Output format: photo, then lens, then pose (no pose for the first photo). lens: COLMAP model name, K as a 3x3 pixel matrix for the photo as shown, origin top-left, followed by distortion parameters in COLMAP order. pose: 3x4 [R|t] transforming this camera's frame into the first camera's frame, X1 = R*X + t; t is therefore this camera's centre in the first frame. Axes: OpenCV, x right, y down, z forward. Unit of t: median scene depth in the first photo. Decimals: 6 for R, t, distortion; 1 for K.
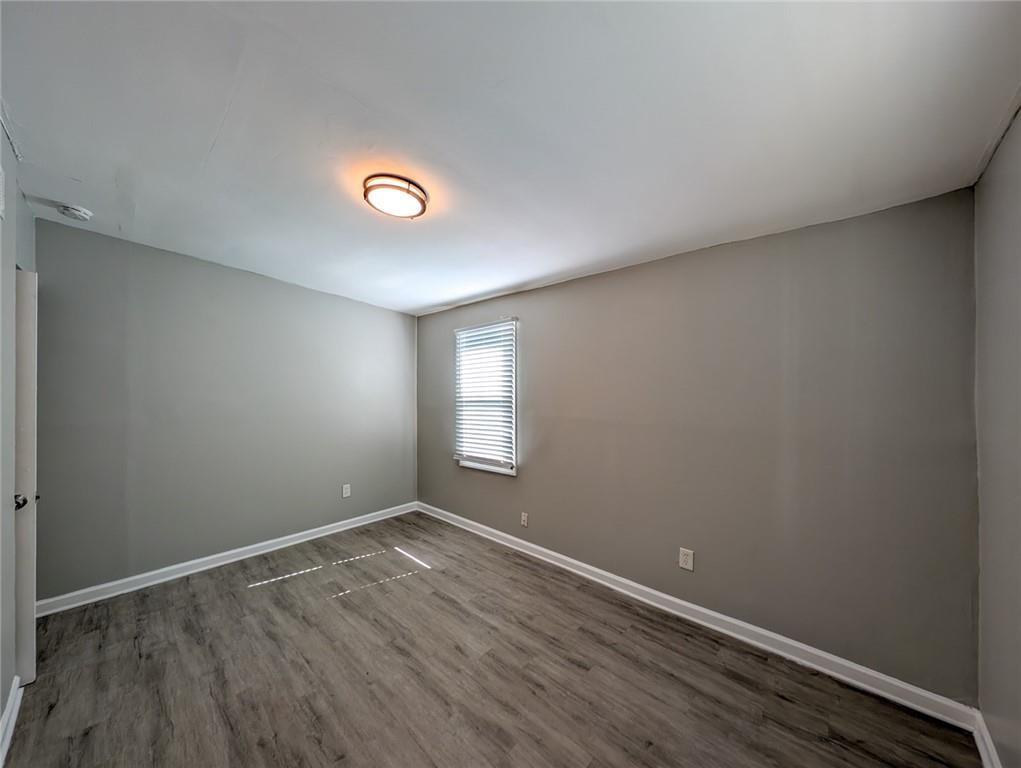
lens RADIAL K [[369.6, 0, 500.4], [0, 369.6, 386.9], [0, 0, 1]] dist [0.001846, 0.000000]
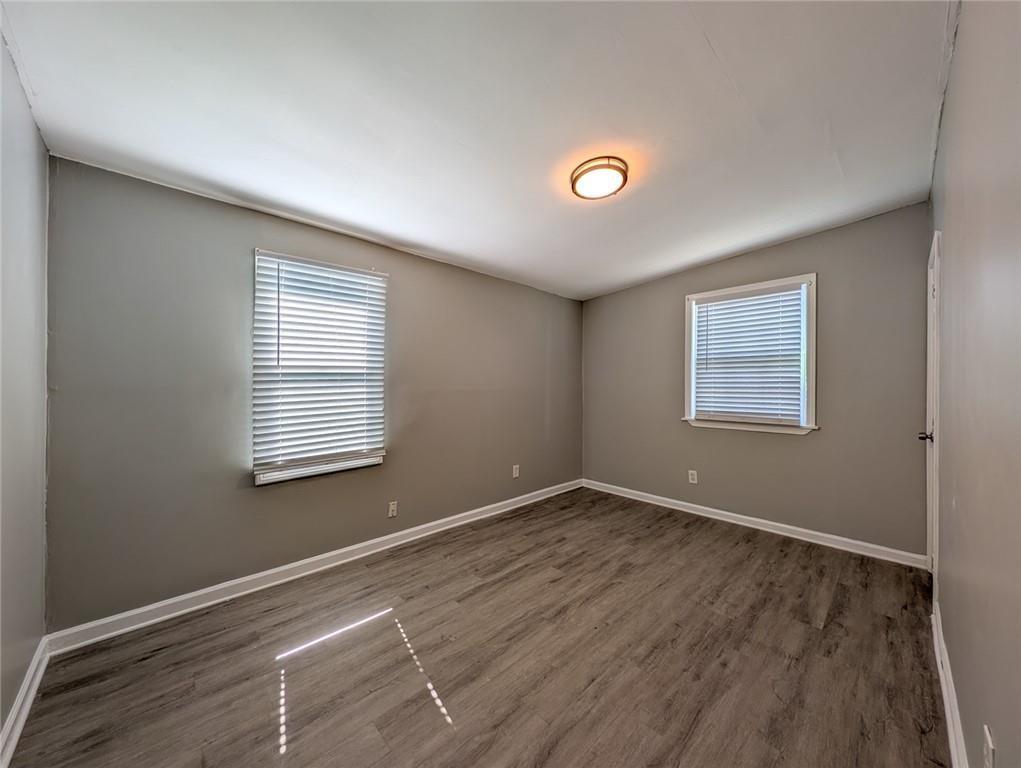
lens RADIAL K [[362.8, 0, 508.2], [0, 362.8, 385.8], [0, 0, 1]] dist [0.002851, -0.000377]
pose [[0.059741, -0.000195, 0.998214, -1.134666], [-0.003773, 0.999993, 0.000421, 0.093803], [-0.998207, -0.003792, 0.059739, 0.982676]]
